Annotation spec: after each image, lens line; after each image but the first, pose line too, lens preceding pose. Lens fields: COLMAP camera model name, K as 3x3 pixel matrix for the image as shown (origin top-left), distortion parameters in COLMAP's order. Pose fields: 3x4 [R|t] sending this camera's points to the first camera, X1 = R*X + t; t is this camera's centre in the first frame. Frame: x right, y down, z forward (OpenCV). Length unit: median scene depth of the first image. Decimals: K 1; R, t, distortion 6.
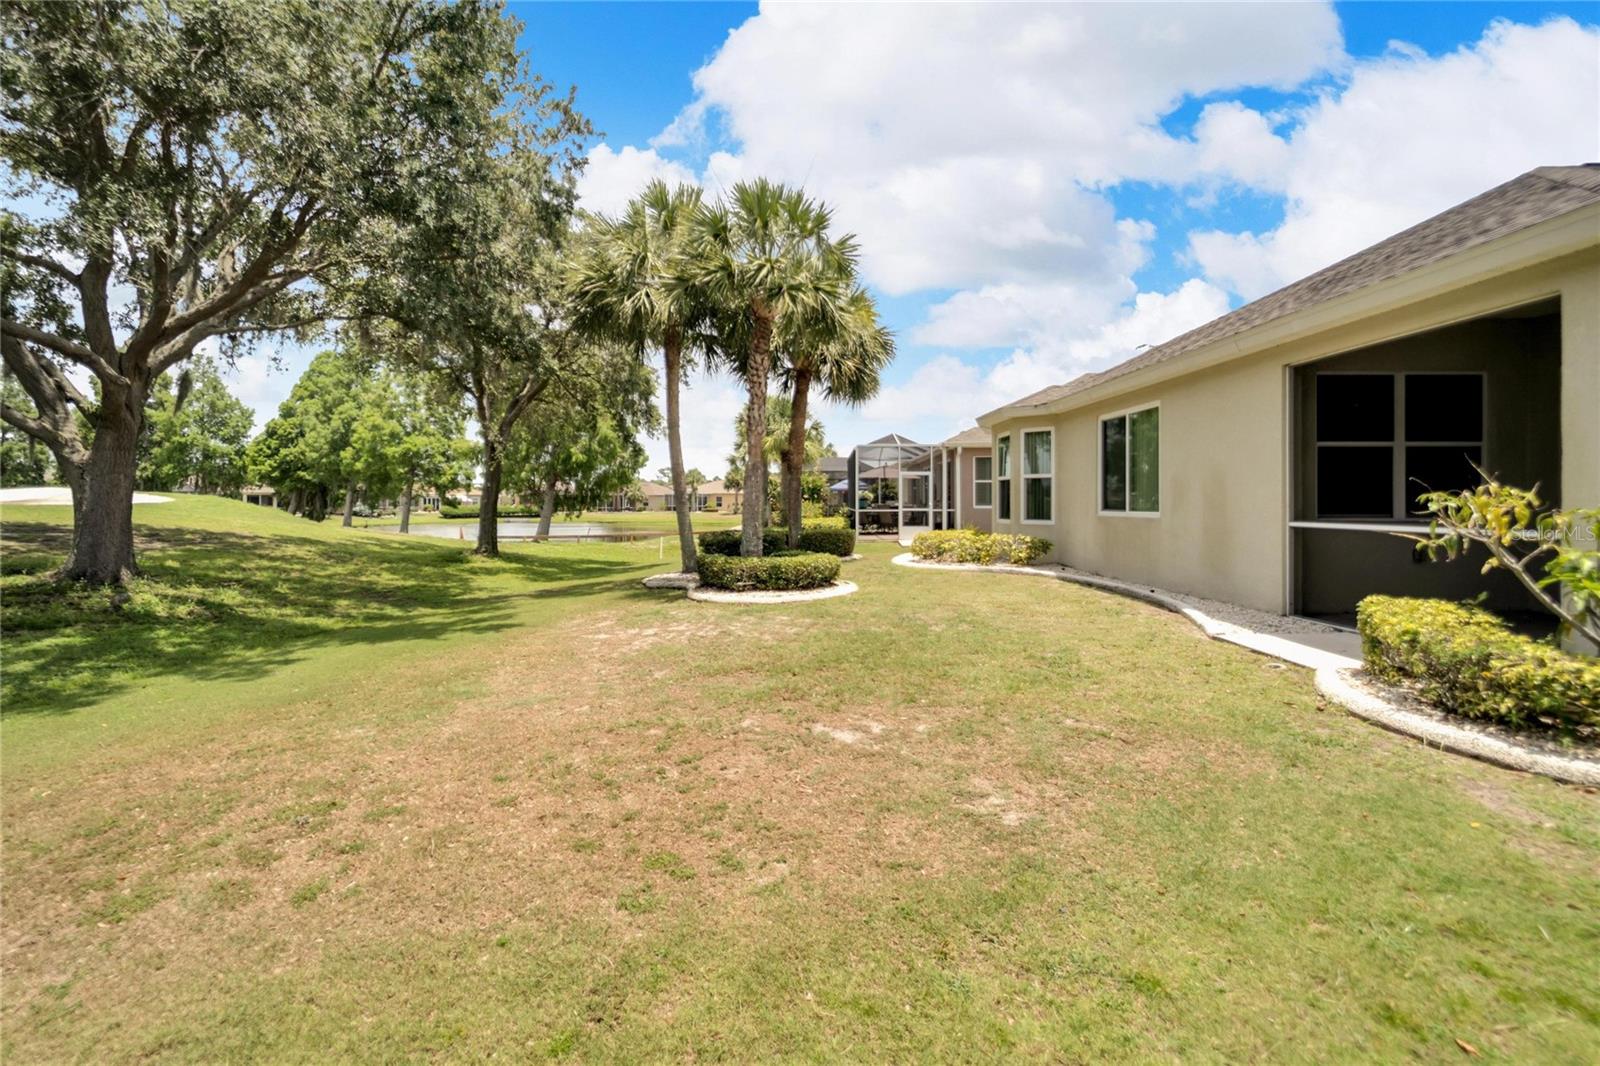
lens RADIAL K [[668.4, 0, 791.3], [0, 668.4, 514.8], [0, 0, 1]] dist [0.000647, -0.000320]
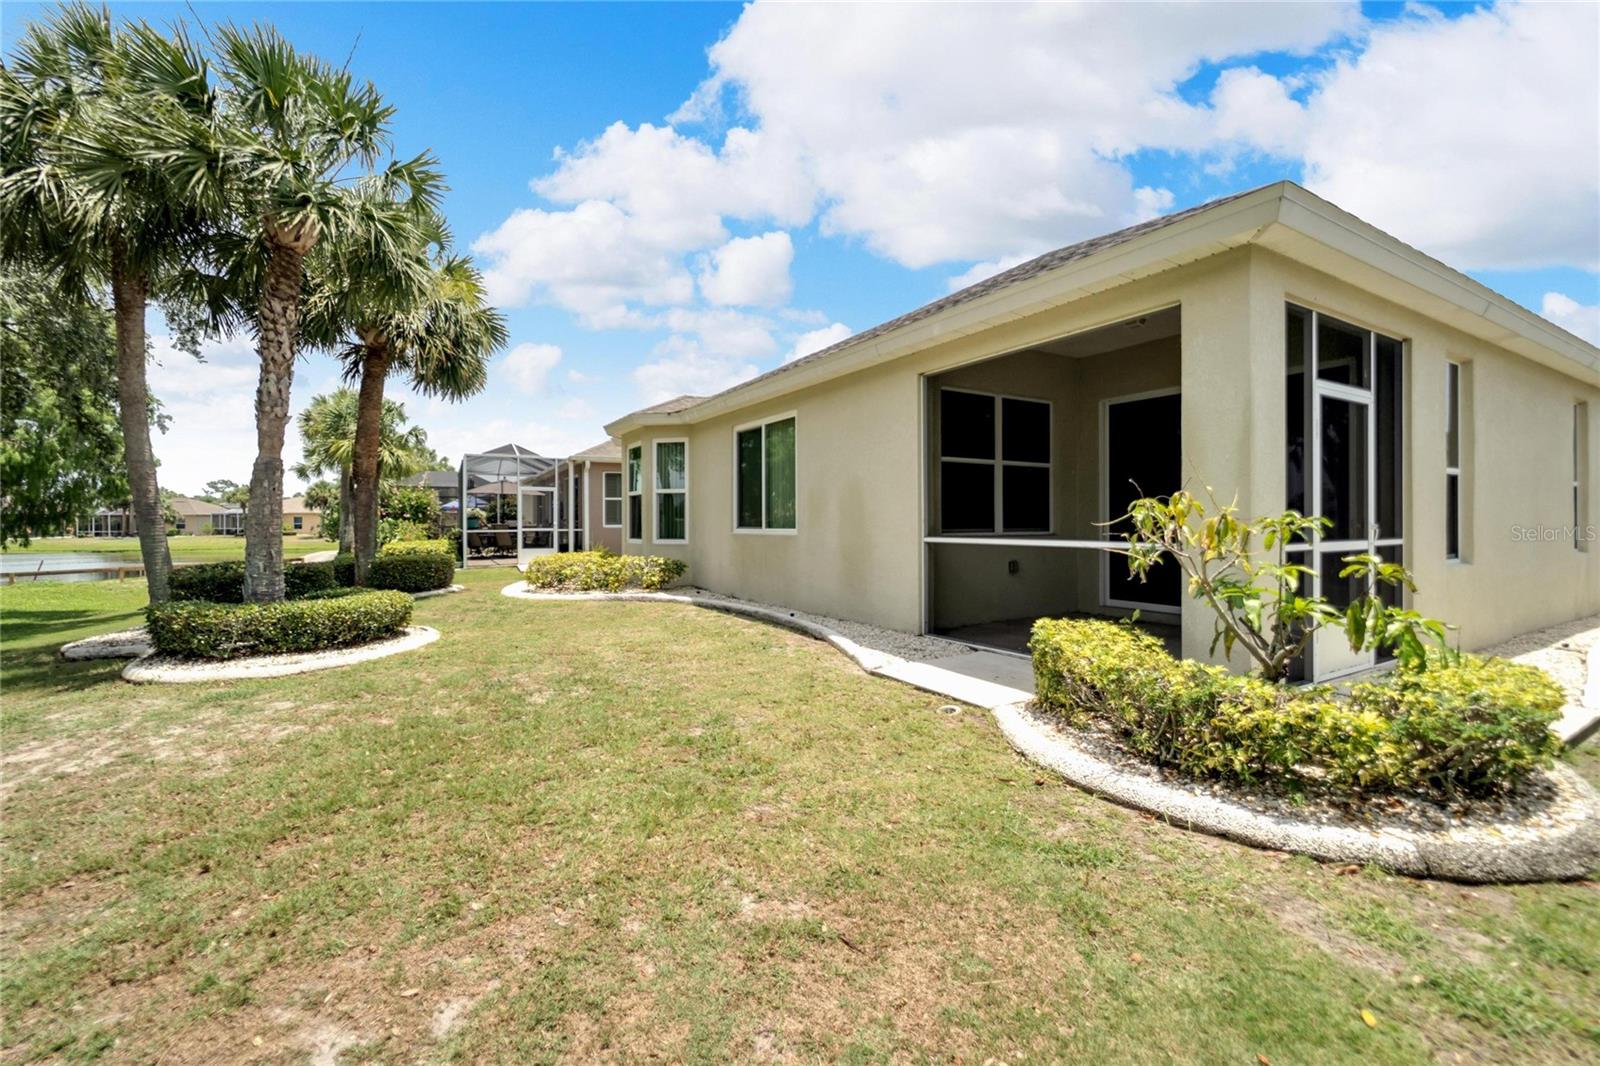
lens RADIAL K [[668.4, 0, 791.3], [0, 668.4, 514.8], [0, 0, 1]] dist [0.000647, -0.000320]
pose [[0.859298, 0.003548, 0.511463, 0.055317], [0.011870, 0.999568, -0.026877, 0.000979], [-0.511338, 0.029166, 0.858885, 0.168835]]
